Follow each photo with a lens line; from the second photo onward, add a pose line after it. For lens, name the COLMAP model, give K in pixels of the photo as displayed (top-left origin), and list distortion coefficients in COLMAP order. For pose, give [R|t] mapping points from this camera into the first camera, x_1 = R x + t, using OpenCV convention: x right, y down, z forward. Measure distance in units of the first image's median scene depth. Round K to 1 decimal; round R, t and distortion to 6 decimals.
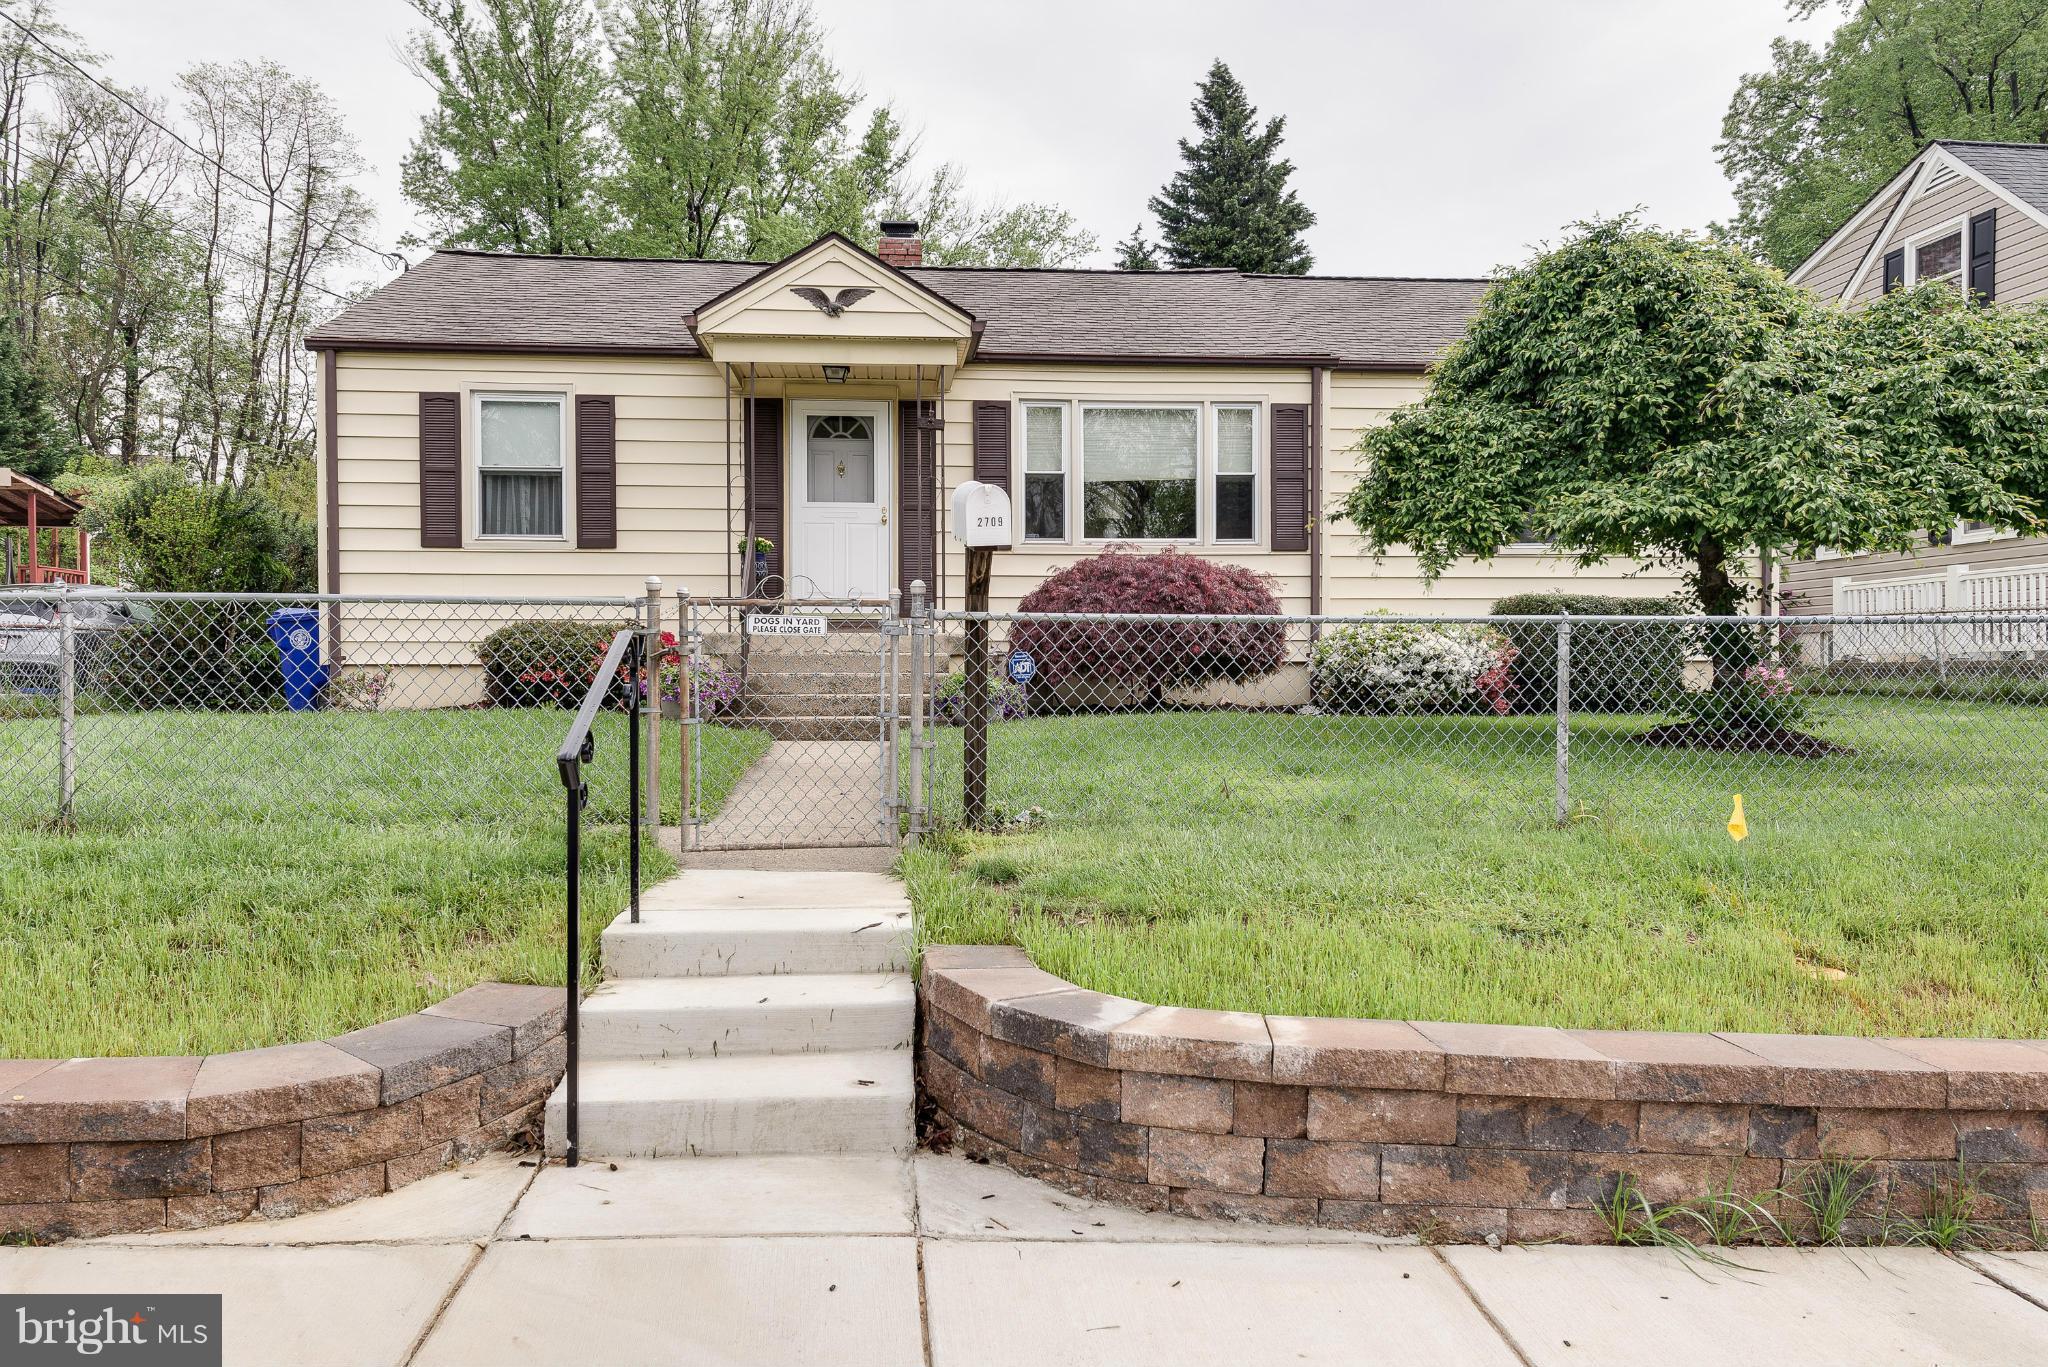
lens RADIAL K [[1789.6, 0, 1031.6], [0, 1789.6, 683.2], [0, 0, 1]] dist [0.003877, 0.018253]
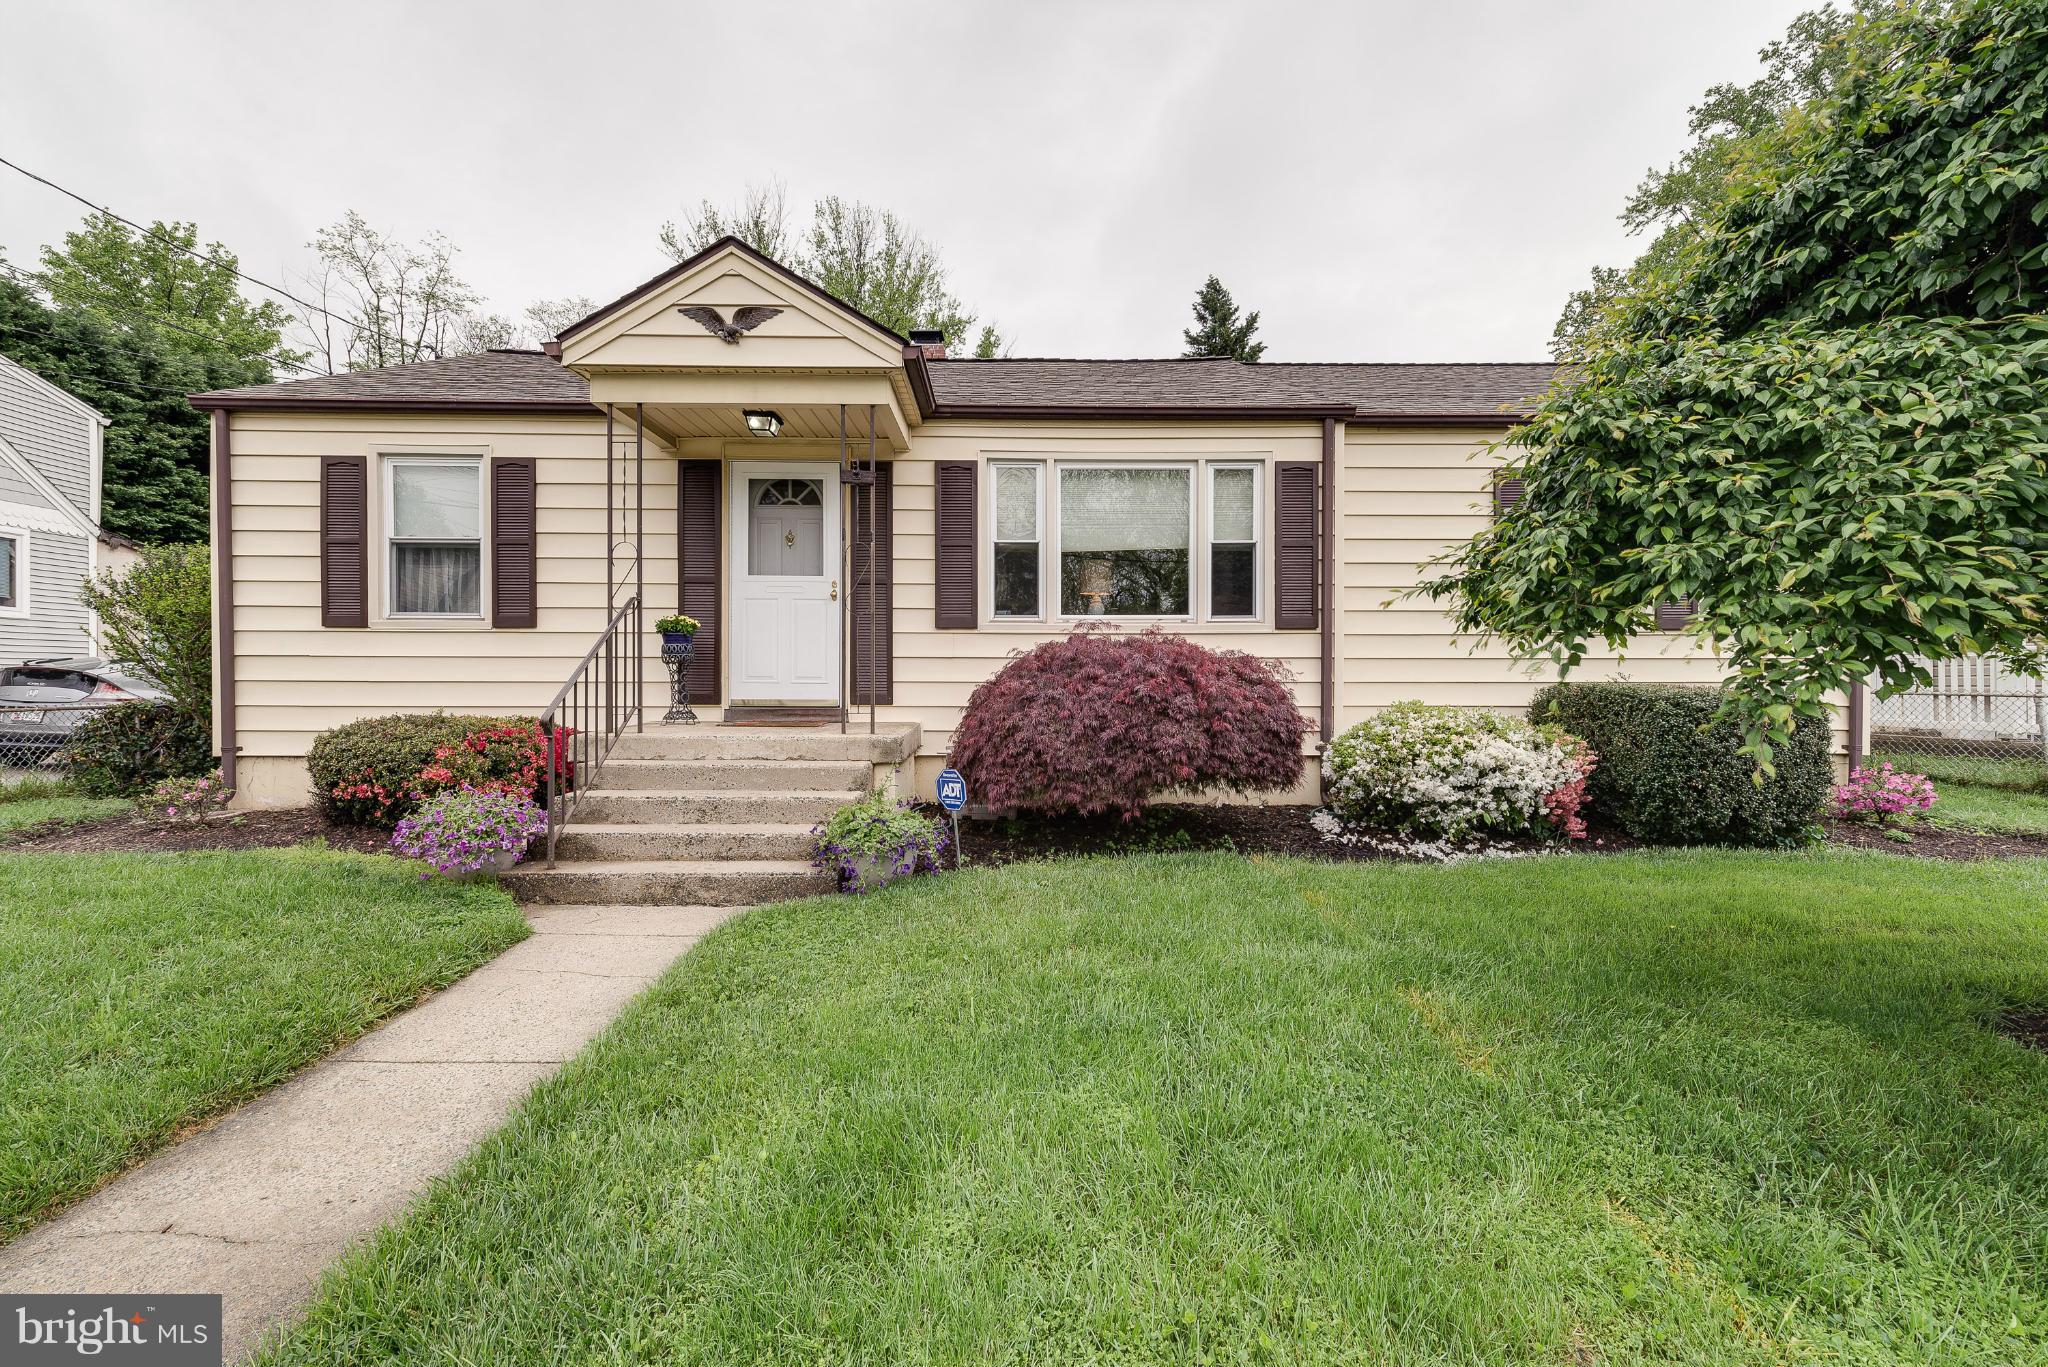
lens RADIAL K [[1031.5, 0, 1002.2], [0, 1031.5, 684.6], [0, 0, 1]] dist [0.001532, -0.002956]
pose [[0.995568, 0.004985, -0.093917, 0.050306], [-0.005387, 0.999977, -0.004025, -0.045696], [0.093895, 0.004513, 0.995572, 0.504129]]
